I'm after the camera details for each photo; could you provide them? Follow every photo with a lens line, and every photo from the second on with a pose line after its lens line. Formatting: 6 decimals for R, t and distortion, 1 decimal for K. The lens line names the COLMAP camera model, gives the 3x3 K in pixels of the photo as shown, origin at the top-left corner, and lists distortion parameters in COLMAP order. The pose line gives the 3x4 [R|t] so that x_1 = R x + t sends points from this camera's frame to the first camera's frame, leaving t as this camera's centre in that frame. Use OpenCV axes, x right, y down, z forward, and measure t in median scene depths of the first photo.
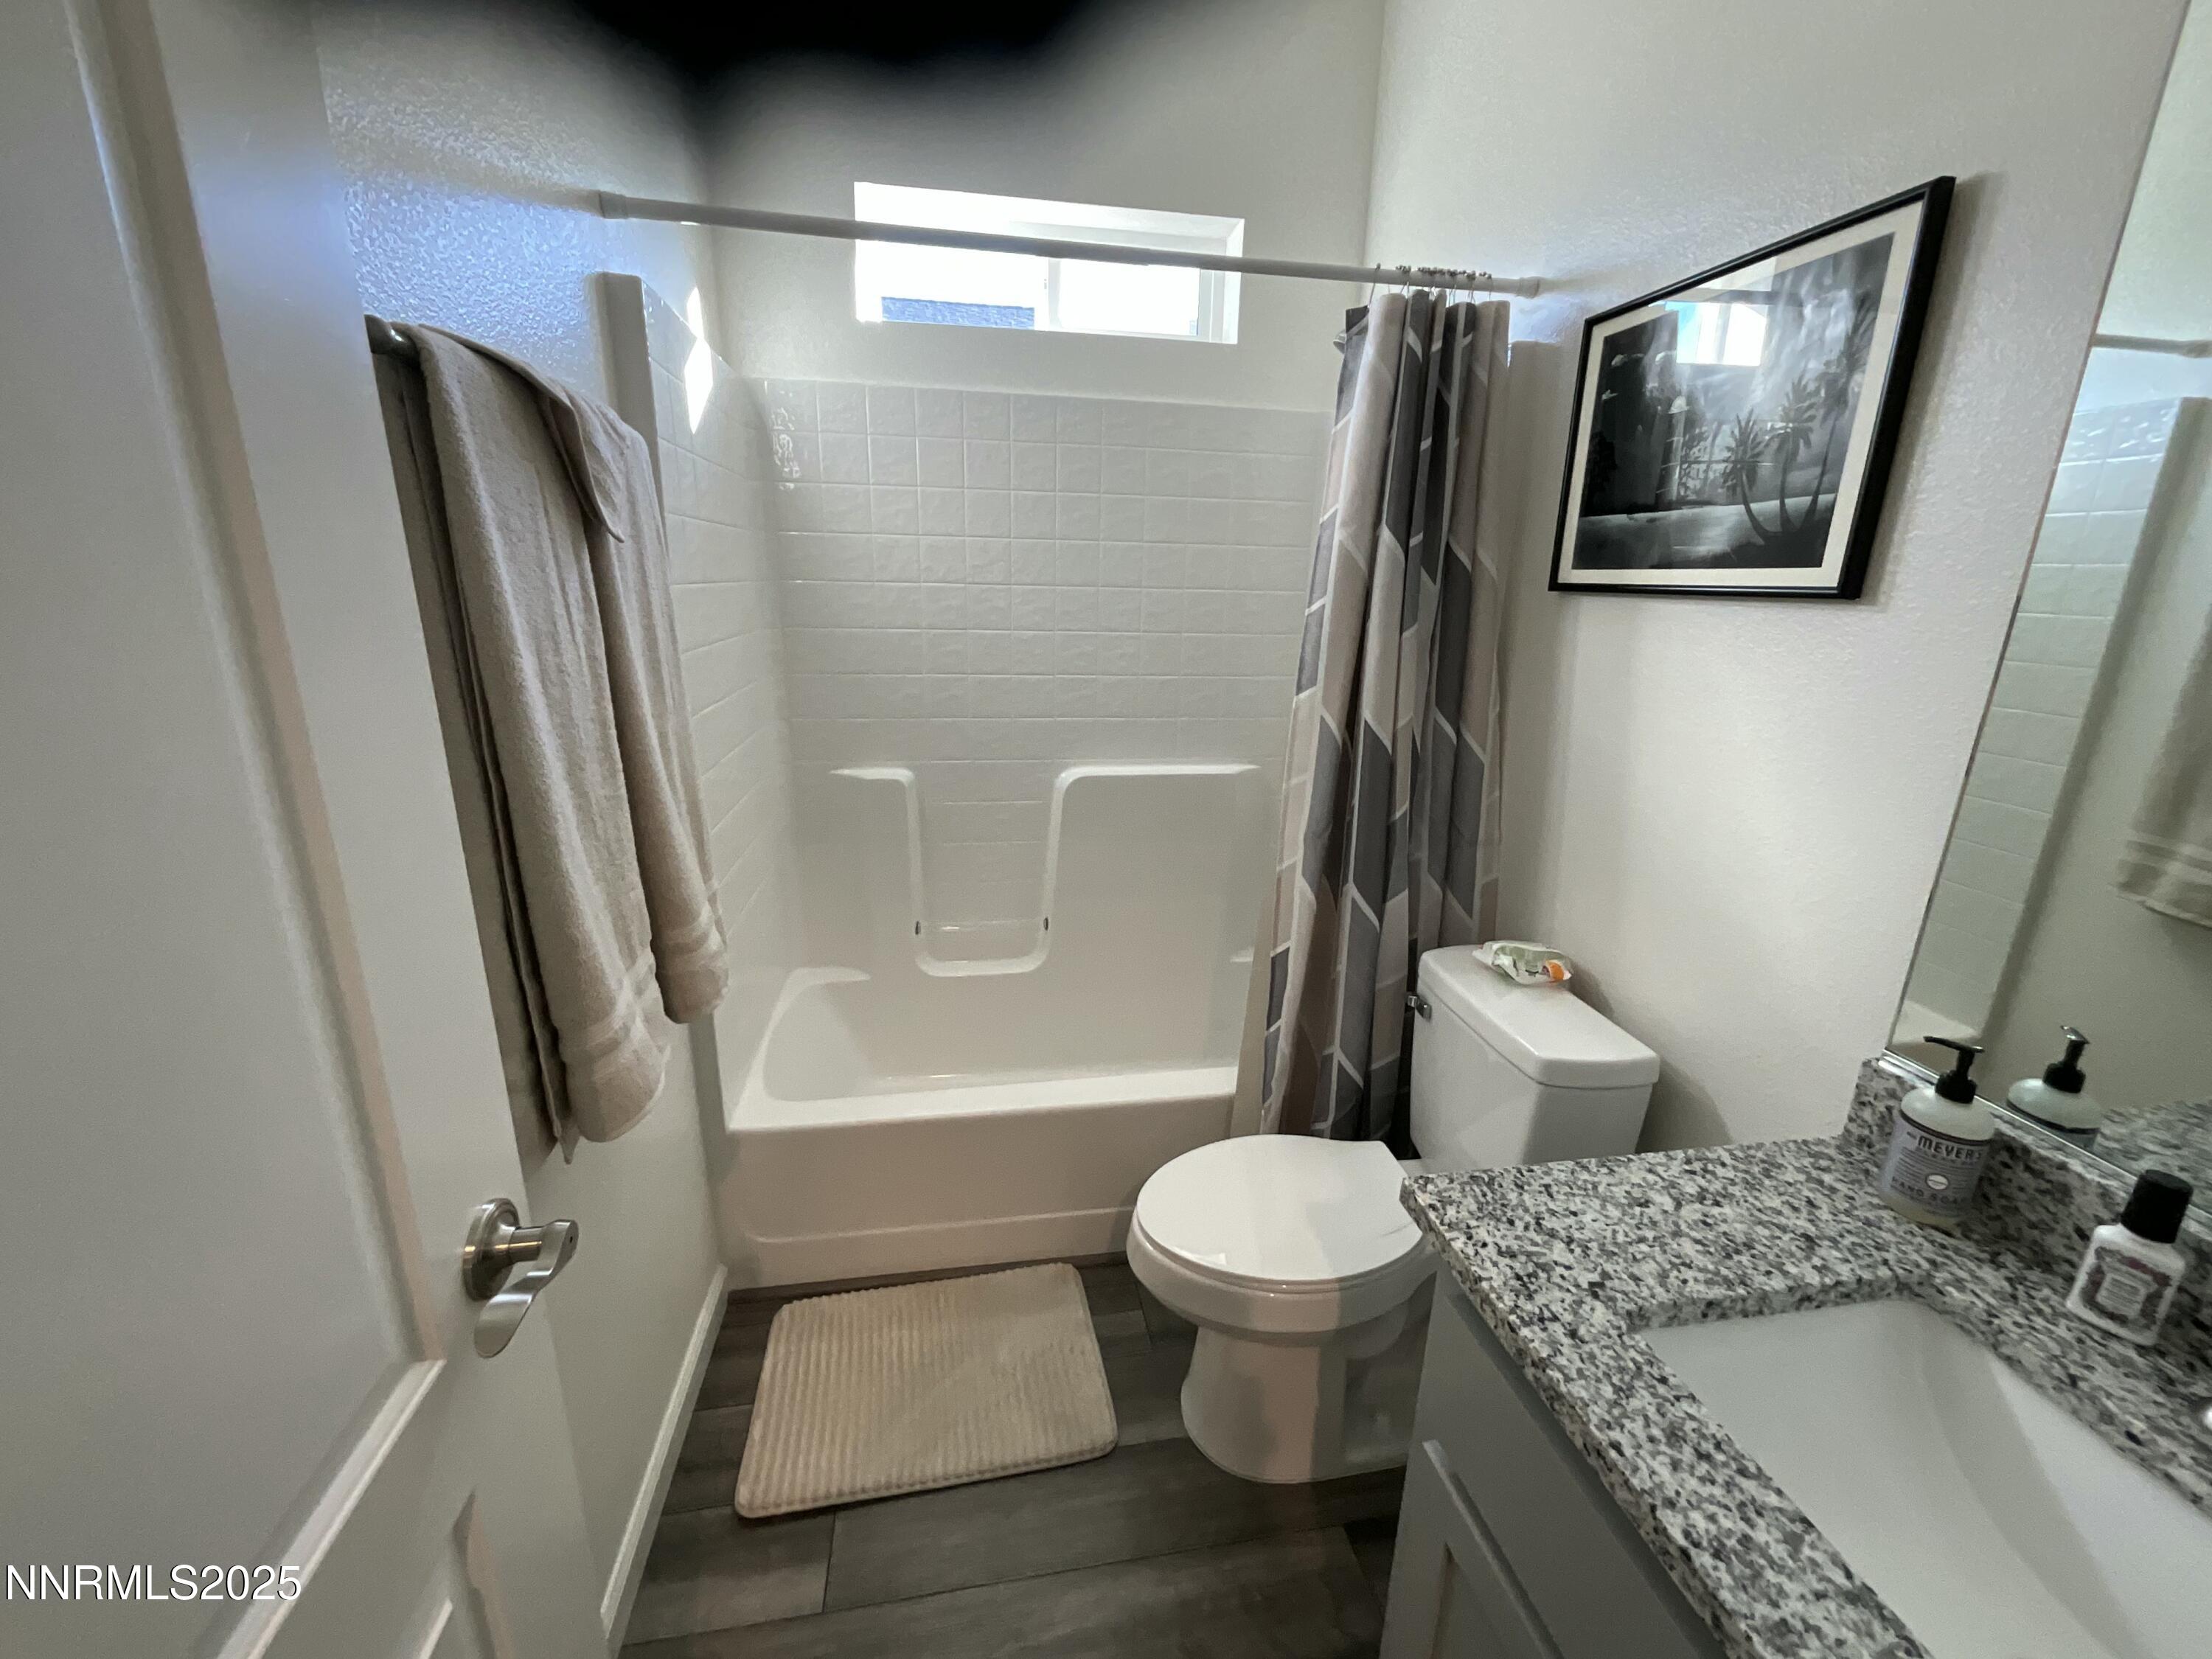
lens RADIAL K [[902.6, 0, 1106.0], [0, 902.6, 829.5], [0, 0, 1]] dist [0.031674, -0.012177]
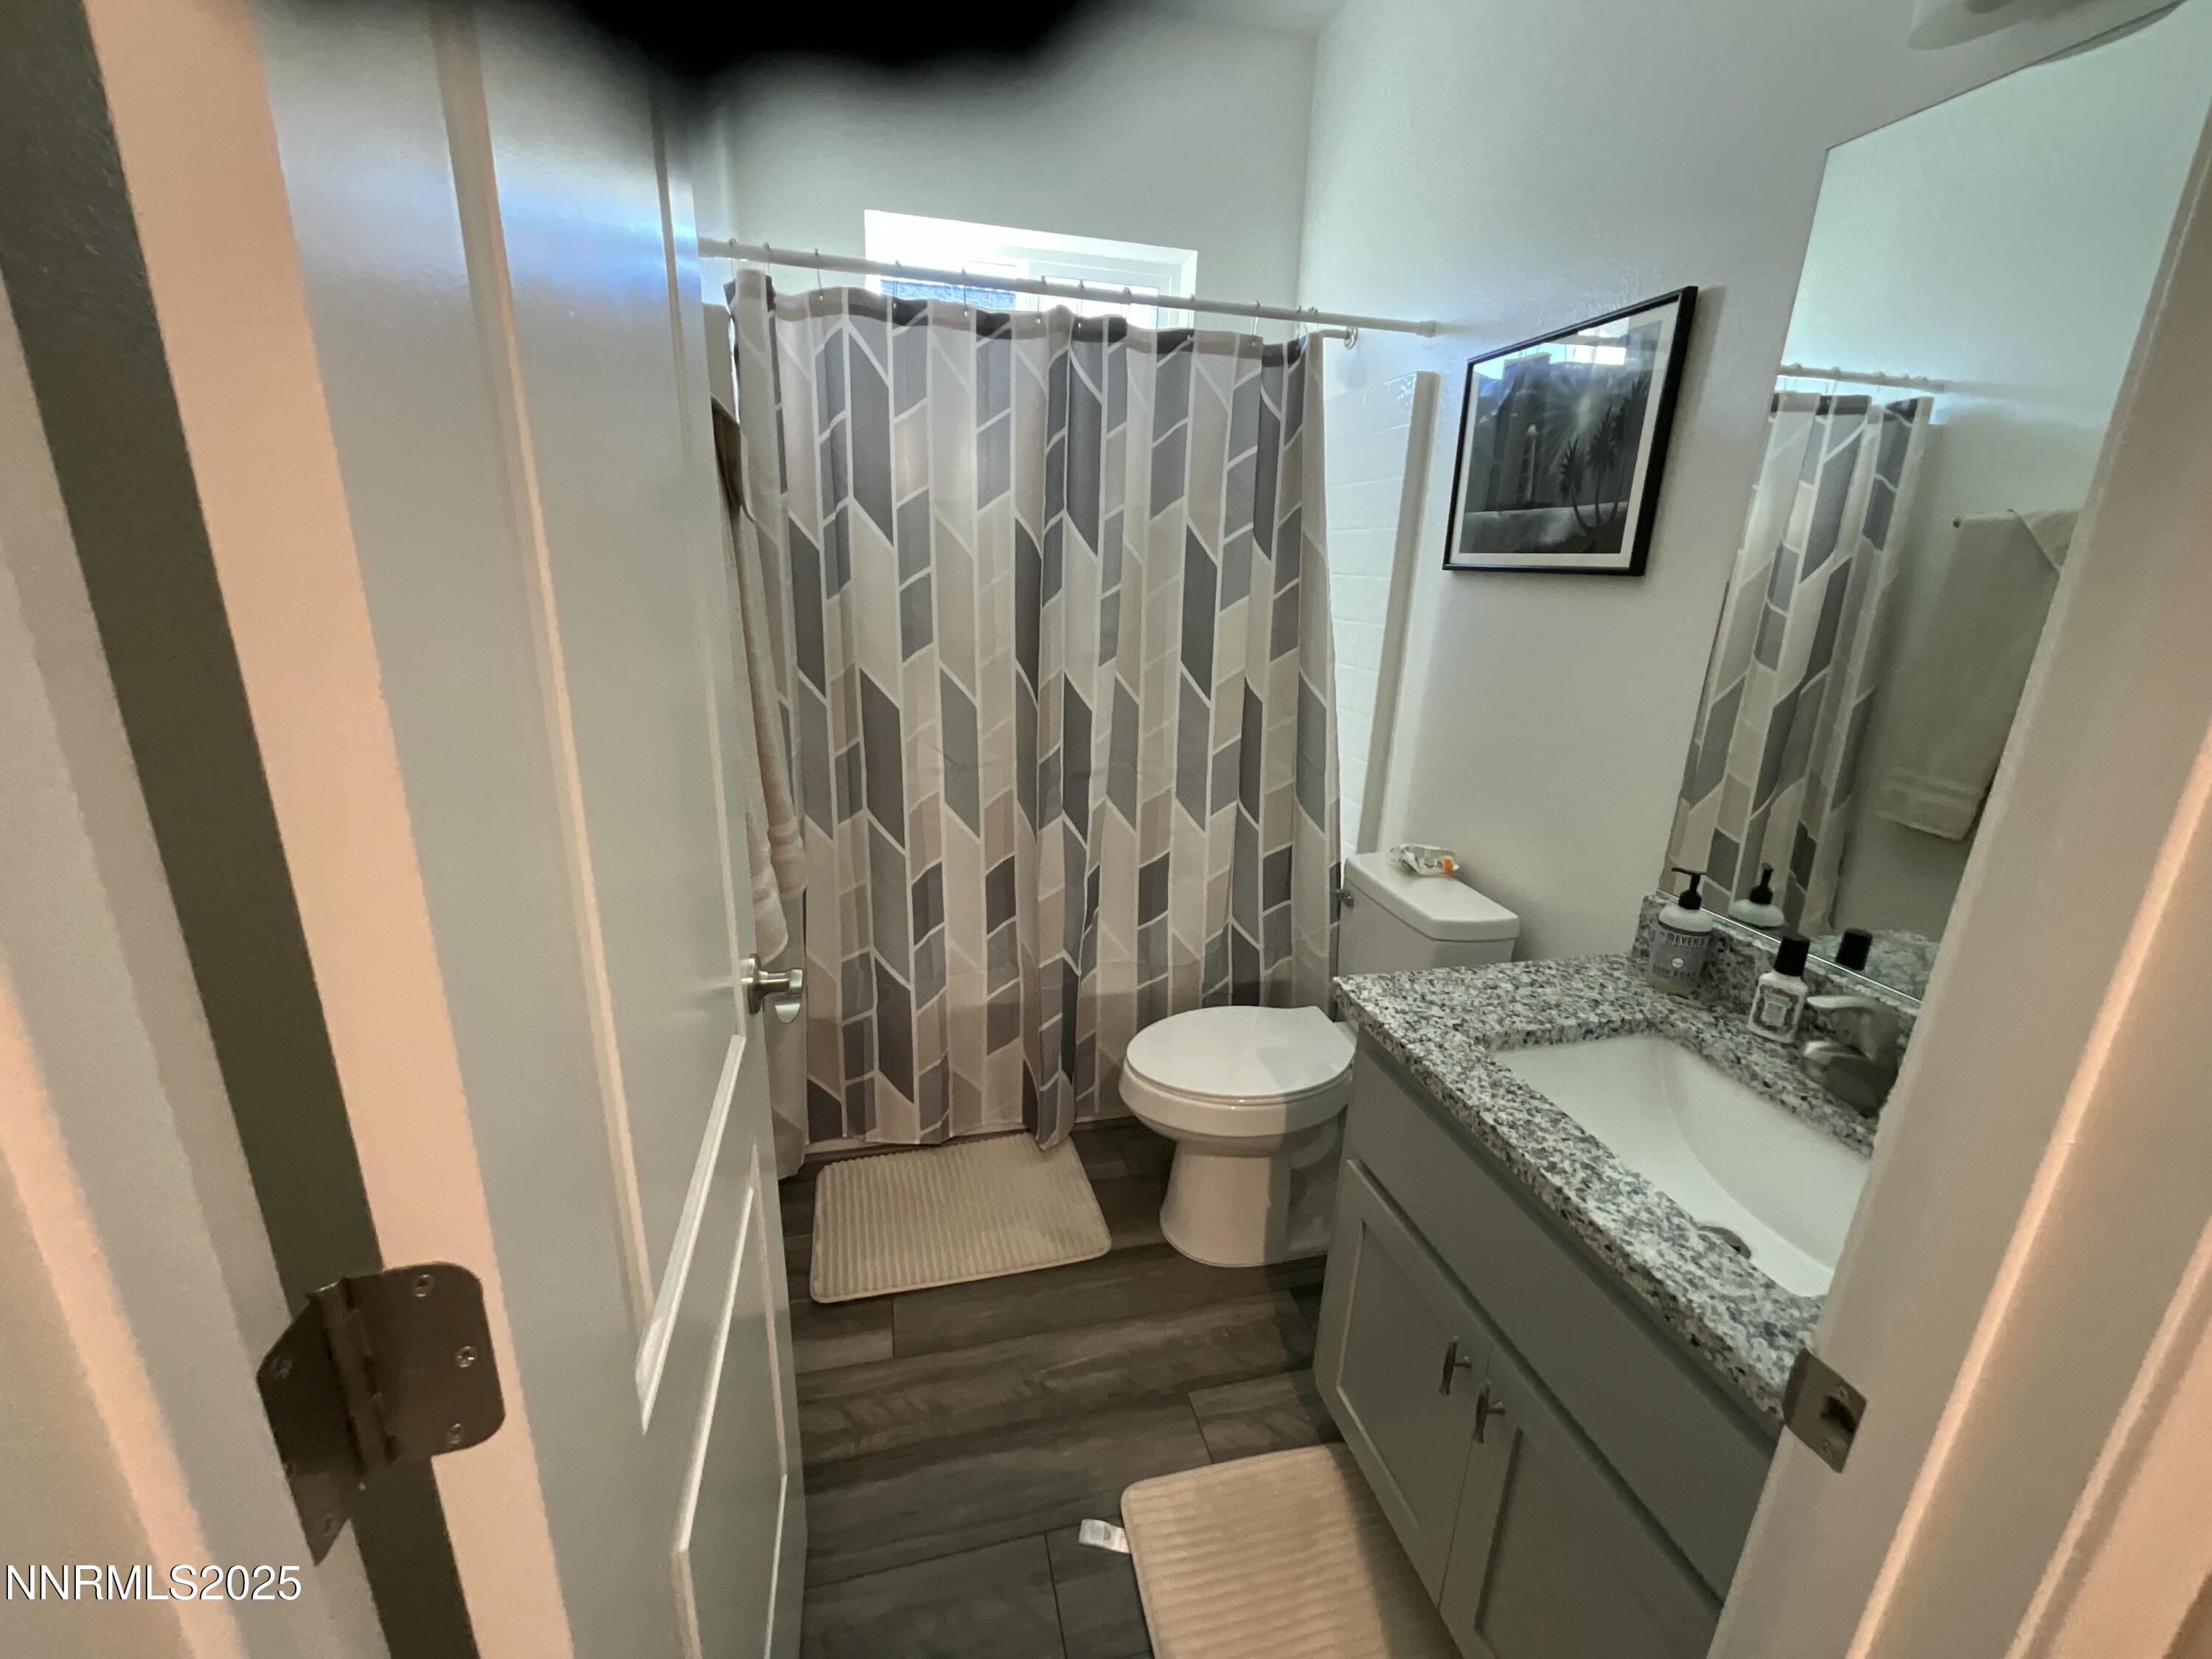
lens RADIAL K [[902.1, 0, 1106.0], [0, 902.1, 829.5], [0, 0, 1]] dist [0.002180, 0.000337]
pose [[0.997530, -0.010087, 0.069509, -0.135787], [0.008755, 0.999773, 0.019442, 0.127503], [-0.069689, -0.018785, 0.997392, -0.412763]]
